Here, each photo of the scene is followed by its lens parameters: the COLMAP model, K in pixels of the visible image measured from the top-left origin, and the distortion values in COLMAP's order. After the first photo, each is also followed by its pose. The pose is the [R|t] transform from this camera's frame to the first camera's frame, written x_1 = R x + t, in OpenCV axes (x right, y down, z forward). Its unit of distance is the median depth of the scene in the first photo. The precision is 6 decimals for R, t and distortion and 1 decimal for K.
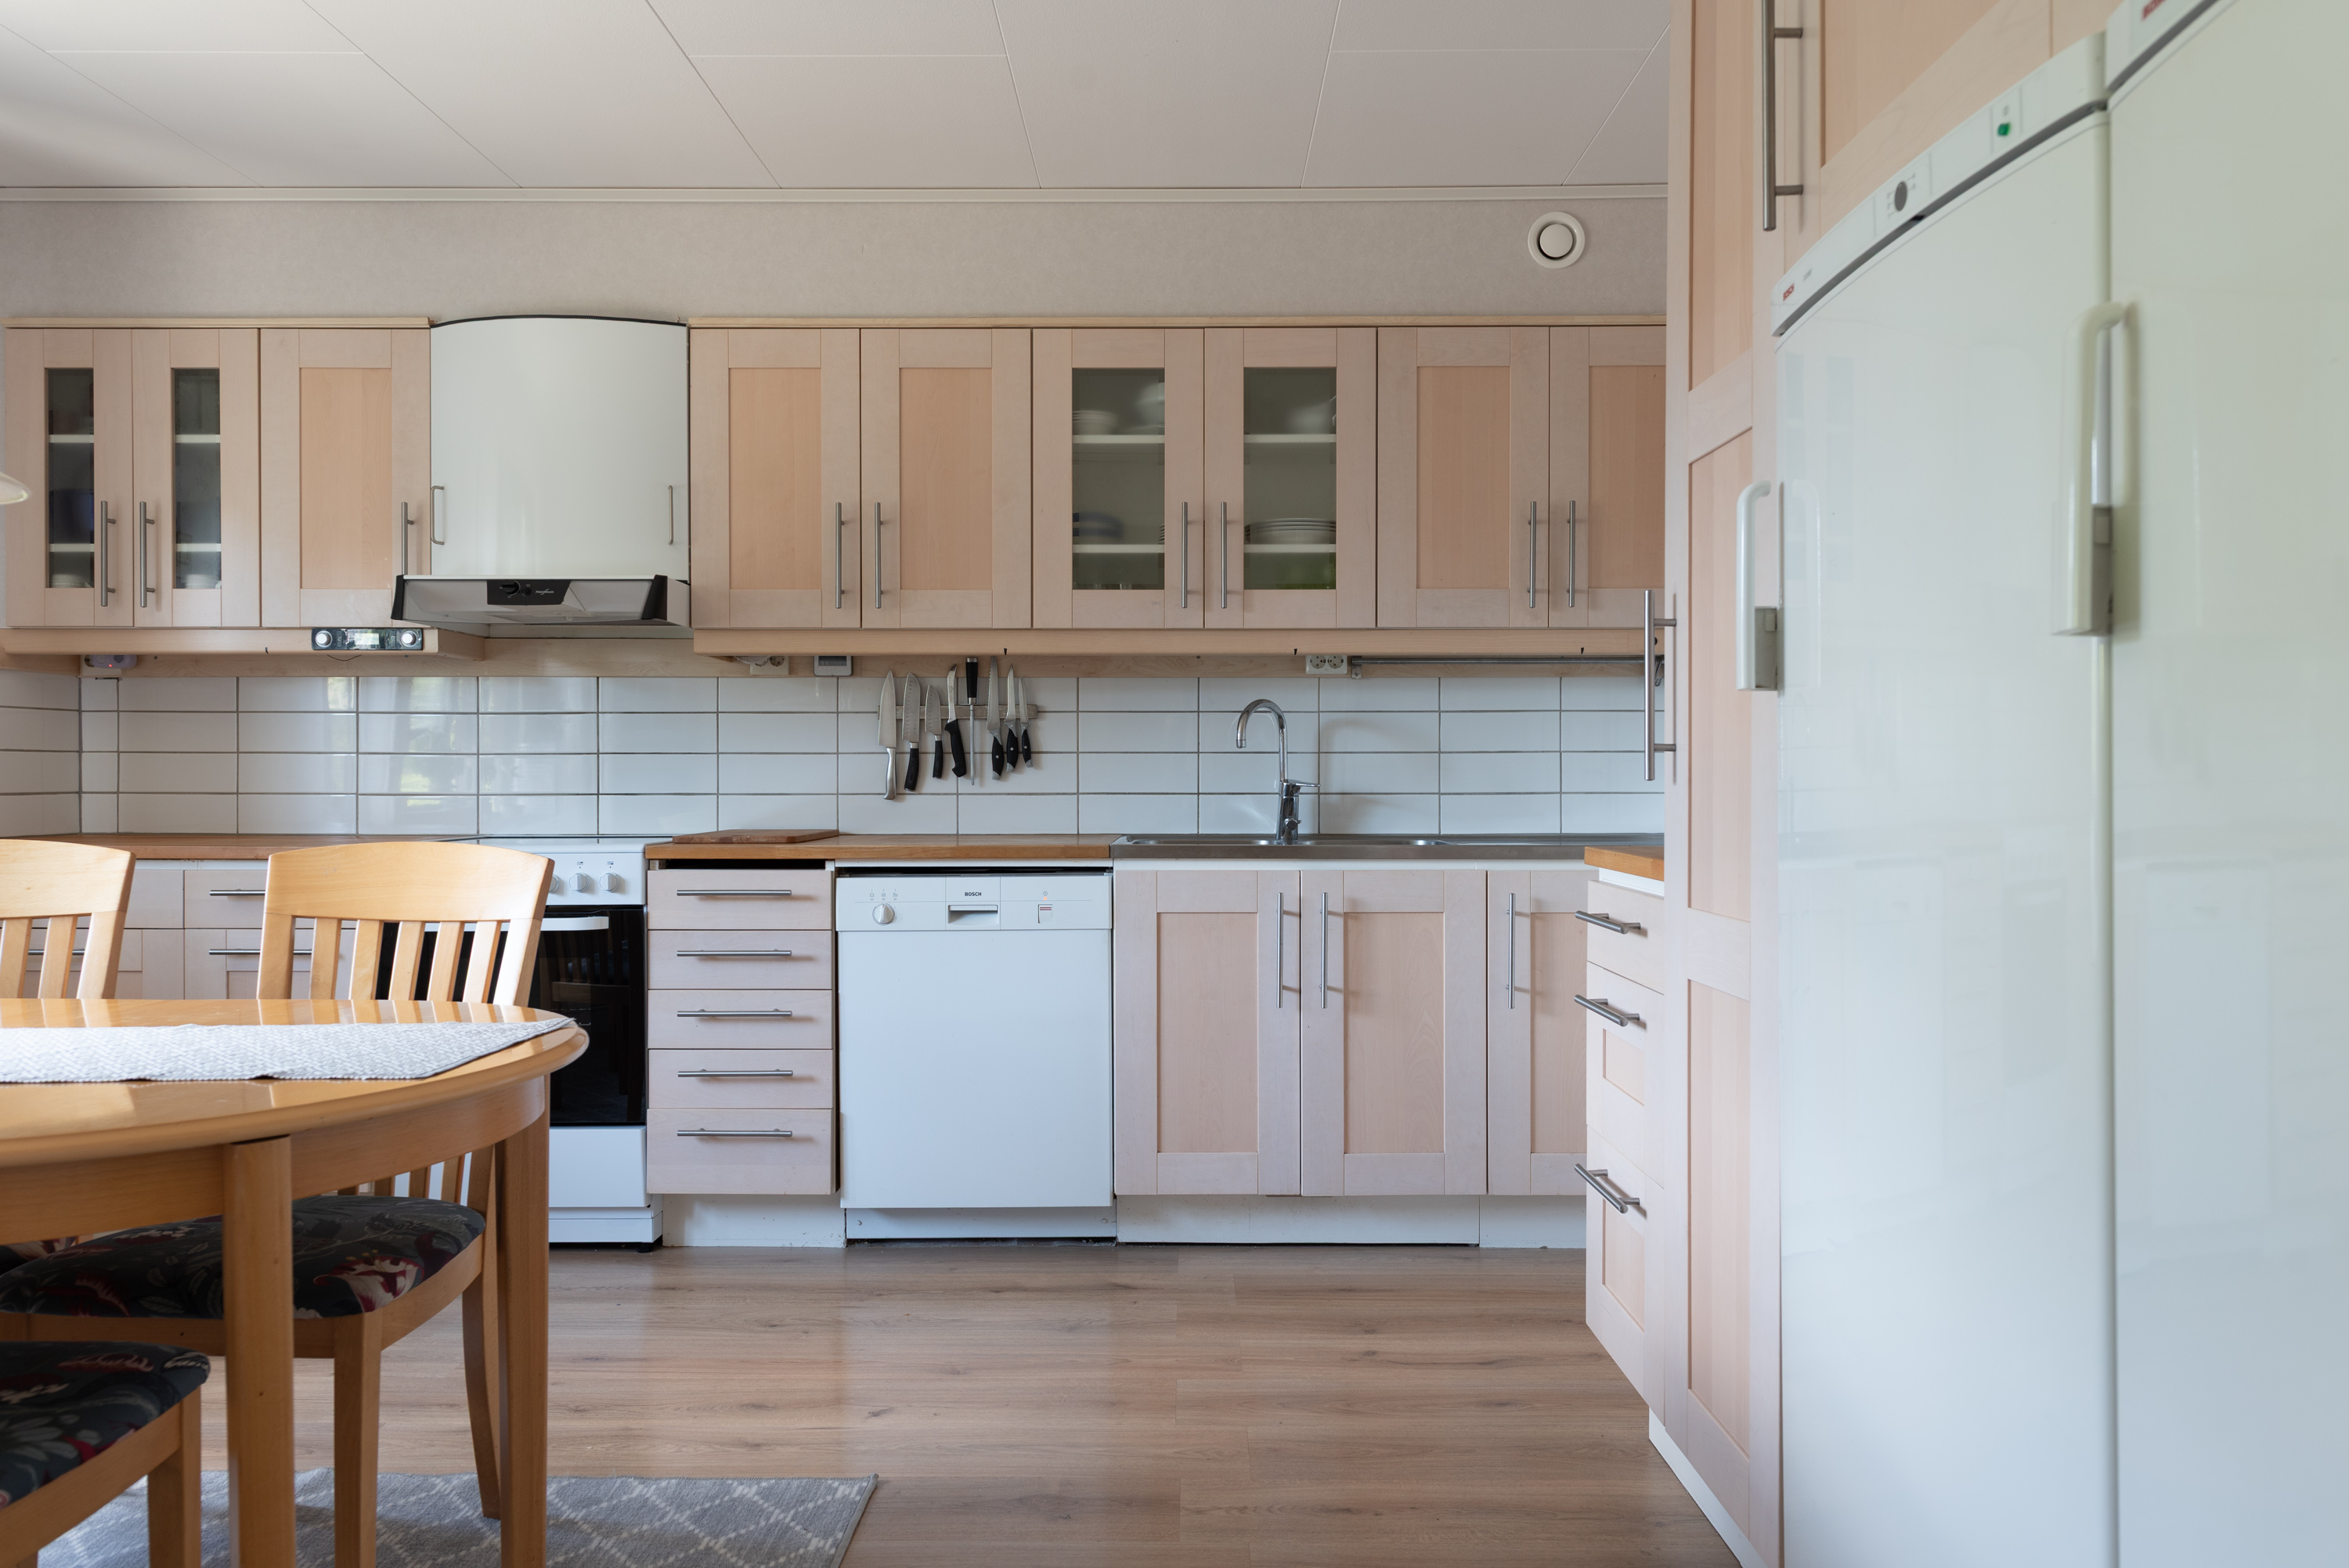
lens RADIAL K [[1606.7, 0, 1181.8], [0, 1606.7, 783.9], [0, 0, 1]] dist [0.008707, -0.004044]
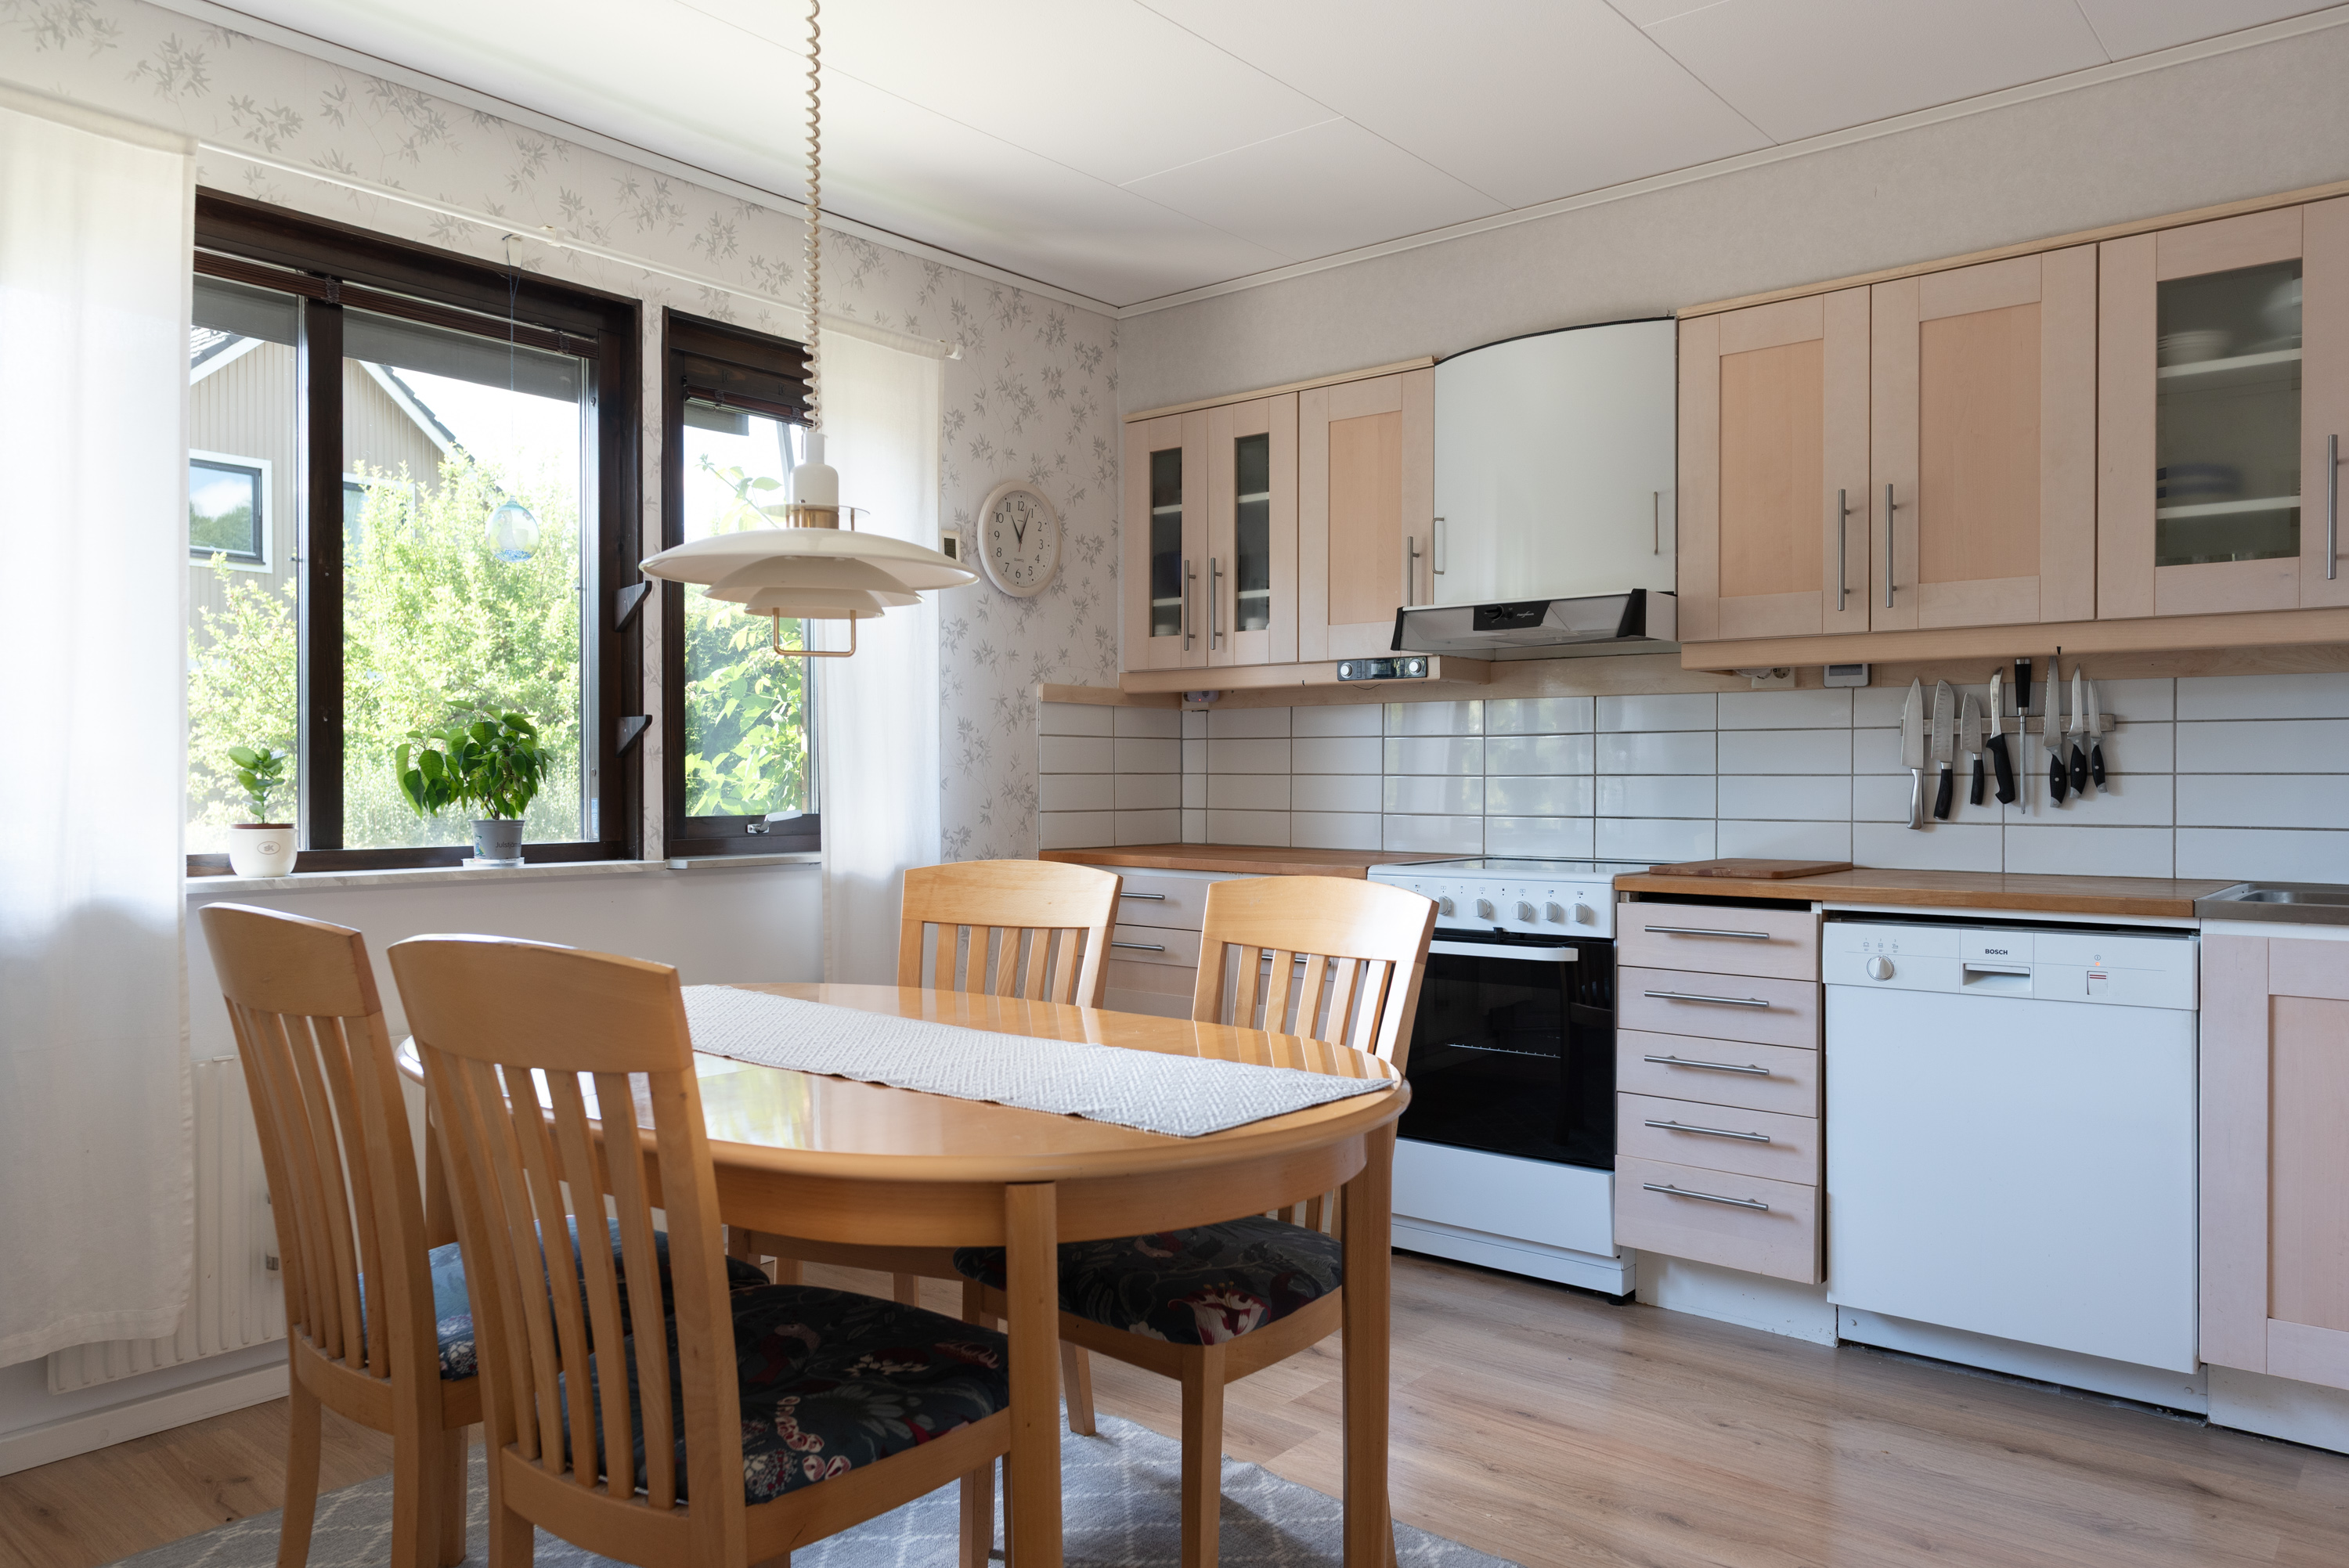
lens RADIAL K [[1606.7, 0, 1171.2], [0, 1606.7, 786.0], [0, 0, 1]] dist [0.008707, -0.004044]
pose [[0.771209, 0.004782, -0.636564, 0.065204], [-0.003792, 0.999989, 0.002919, -0.016036], [0.636571, 0.000163, 0.771218, 0.100016]]
